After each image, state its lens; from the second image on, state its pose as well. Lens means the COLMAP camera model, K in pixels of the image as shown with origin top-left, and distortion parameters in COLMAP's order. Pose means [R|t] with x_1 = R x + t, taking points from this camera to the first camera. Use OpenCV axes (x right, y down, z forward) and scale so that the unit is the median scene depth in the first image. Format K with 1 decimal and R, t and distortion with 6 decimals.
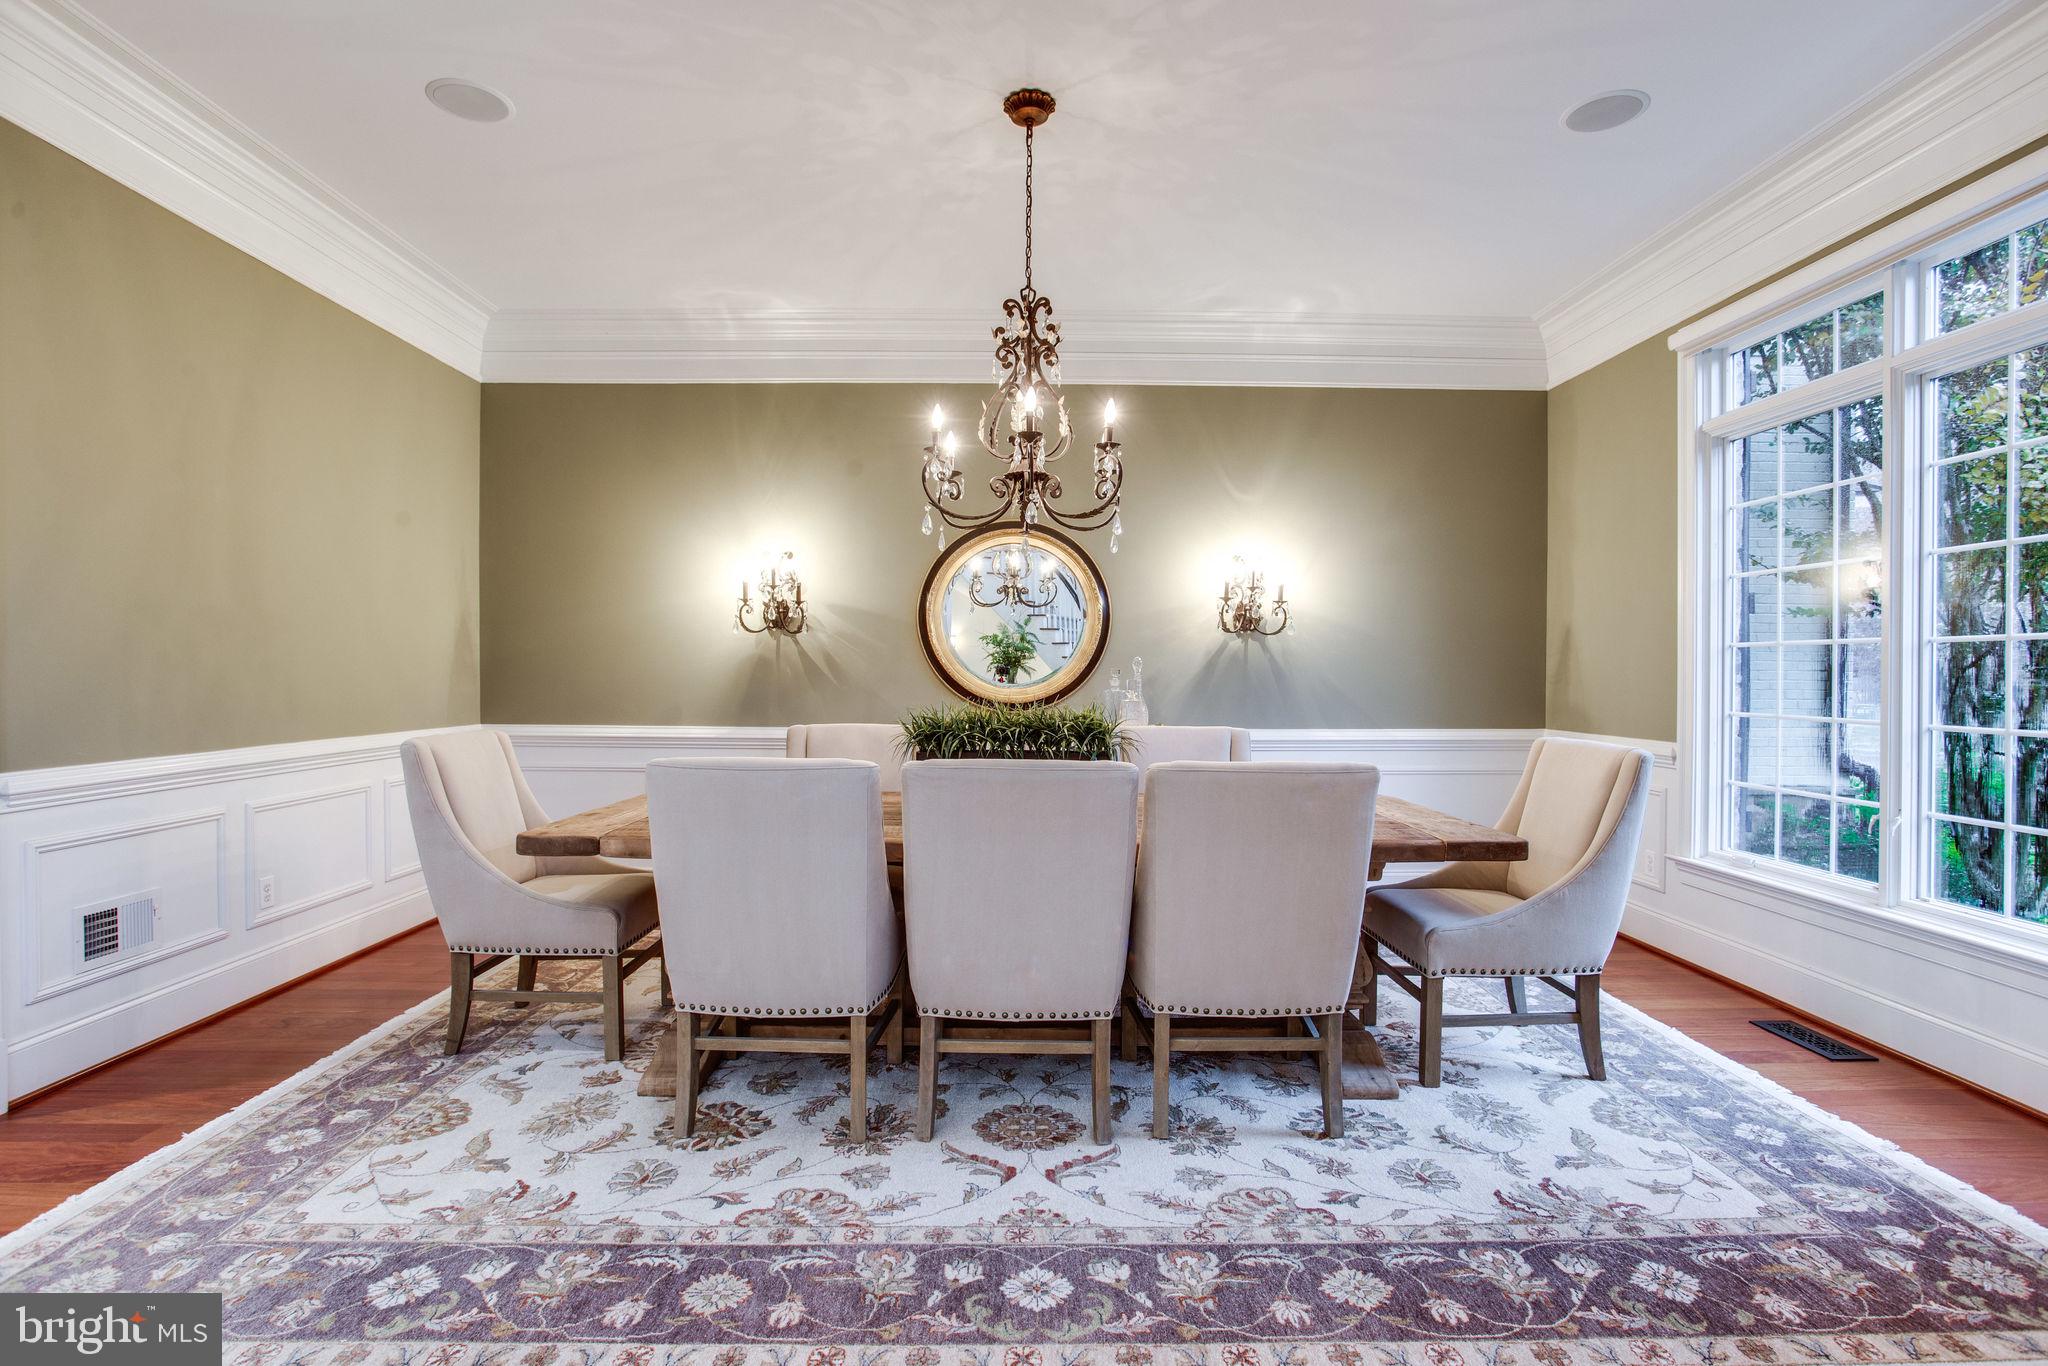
lens RADIAL K [[1013.7, 0, 1024.0], [0, 1013.7, 683.0], [0, 0, 1]] dist [-0.043560, 0.018312]
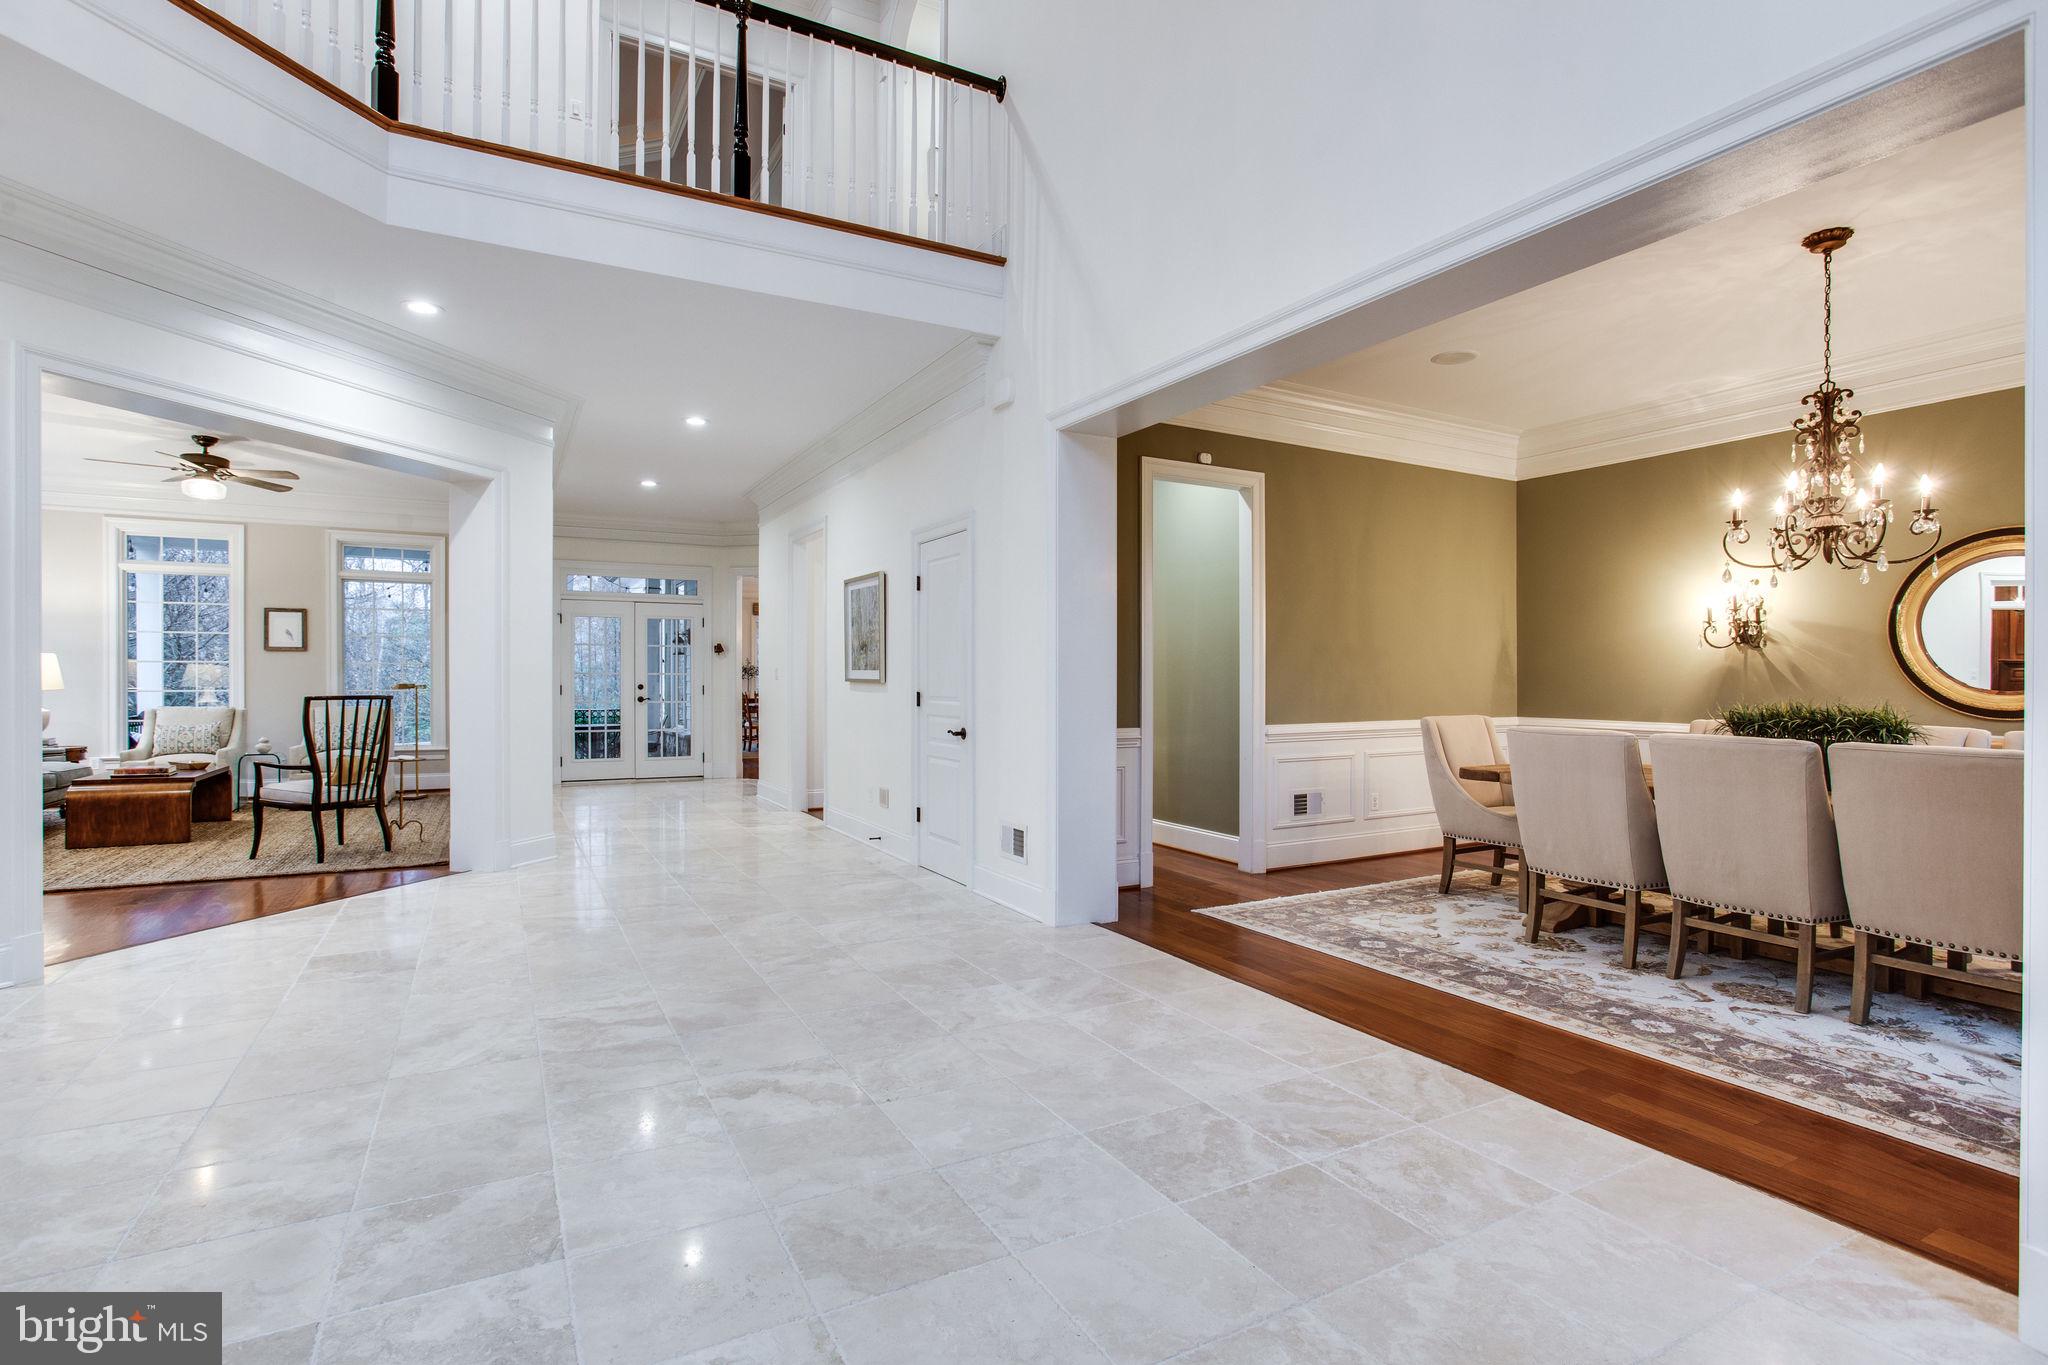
lens RADIAL K [[1013.7, 0, 1024.0], [0, 1013.7, 682.5], [0, 0, 1]] dist [-0.043560, 0.018312]
pose [[0.474381, -0.001283, -0.880319, 0.798936], [-0.008117, 0.999950, -0.005832, 0.011460], [0.880282, 0.009912, 0.474347, -0.635818]]
